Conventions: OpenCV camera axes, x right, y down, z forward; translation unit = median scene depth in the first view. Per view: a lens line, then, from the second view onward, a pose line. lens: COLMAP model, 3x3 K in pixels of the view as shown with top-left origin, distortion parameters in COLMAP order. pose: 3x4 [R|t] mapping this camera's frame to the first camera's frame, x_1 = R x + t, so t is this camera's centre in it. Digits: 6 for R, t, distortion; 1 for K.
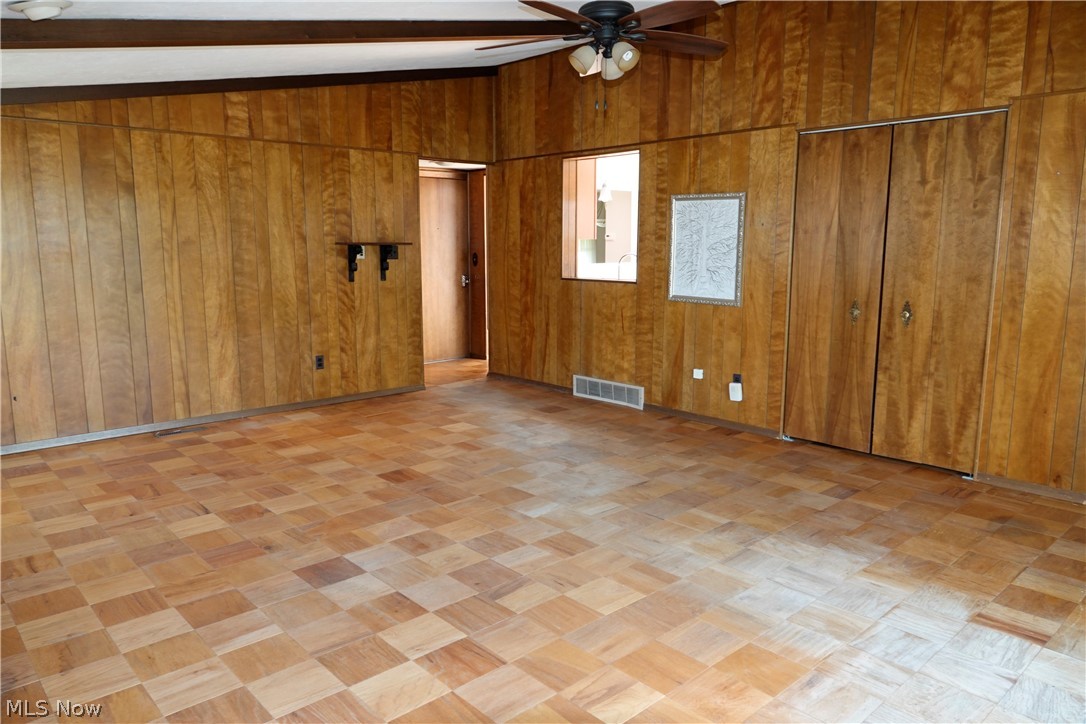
lens RADIAL K [[753.0, 0, 543.0], [0, 753.0, 362.0], [0, 0, 1]] dist [-0.002307, 0.003023]
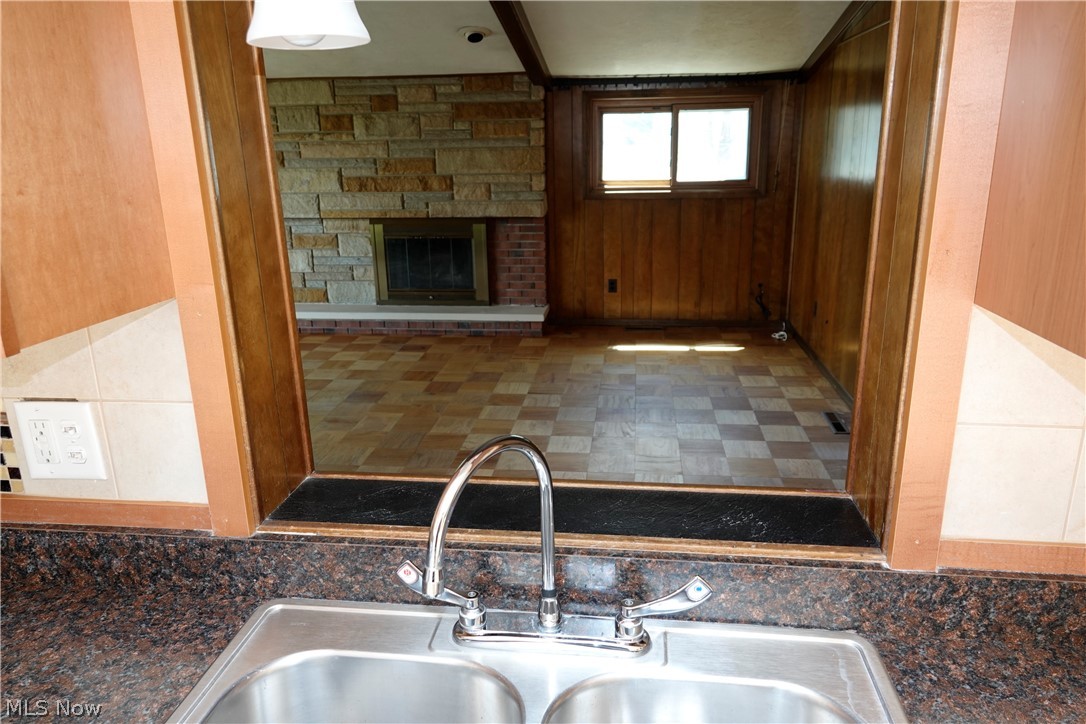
lens RADIAL K [[753.0, 0, 543.0], [0, 753.0, 362.0], [0, 0, 1]] dist [-0.002307, 0.003023]
pose [[-0.758503, 0.200465, -0.620070, 0.258107], [-0.084180, 0.913397, 0.398270, -0.291651], [0.646209, 0.354287, -0.675940, 1.525274]]
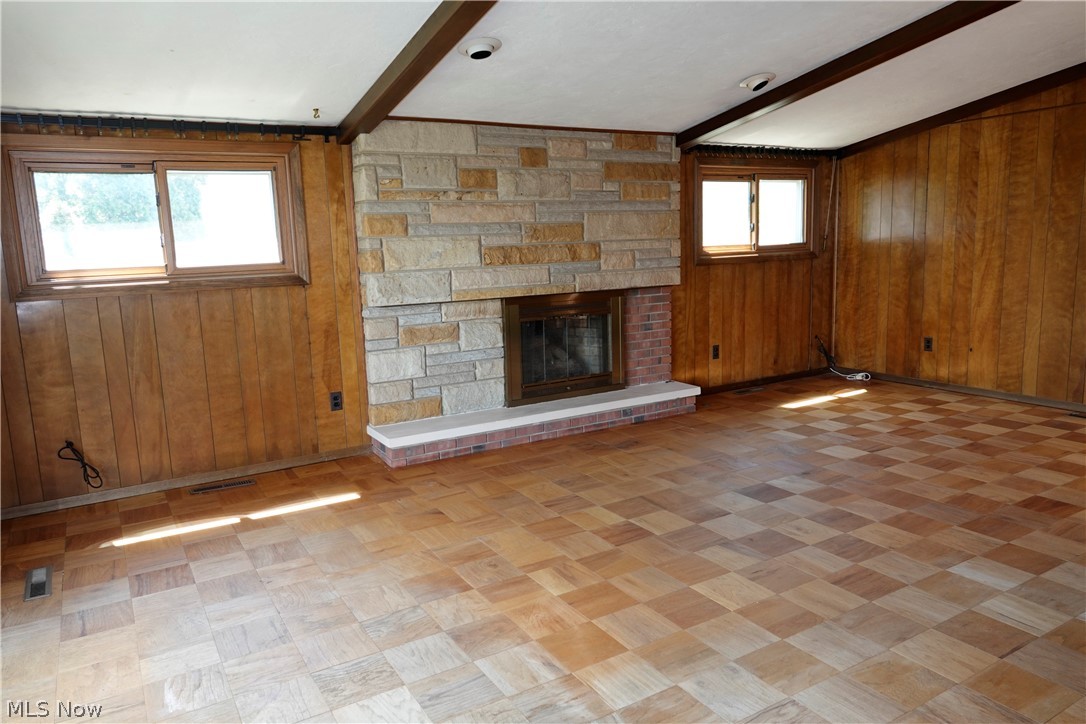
lens RADIAL K [[753.0, 0, 543.0], [0, 753.0, 362.0], [0, 0, 1]] dist [-0.002307, 0.003023]
pose [[-0.197540, 0.166956, -0.965973, 0.646015], [-0.123489, 0.973302, 0.193477, -0.085725], [0.972486, 0.157507, -0.171649, 0.558521]]
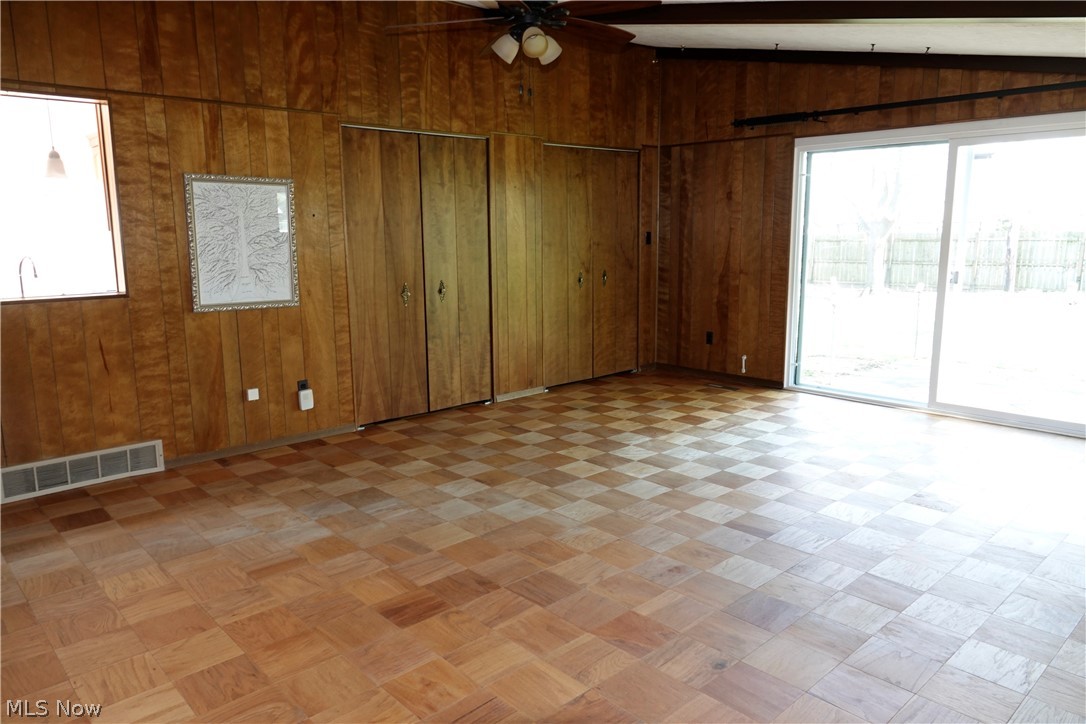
lens RADIAL K [[753.0, 0, 543.0], [0, 753.0, 362.0], [0, 0, 1]] dist [-0.002307, 0.003023]
pose [[-0.008999, -0.174164, 0.984675, -0.737259], [0.166800, 0.970658, 0.173209, -0.132768], [-0.985950, 0.165803, 0.020316, 0.806224]]
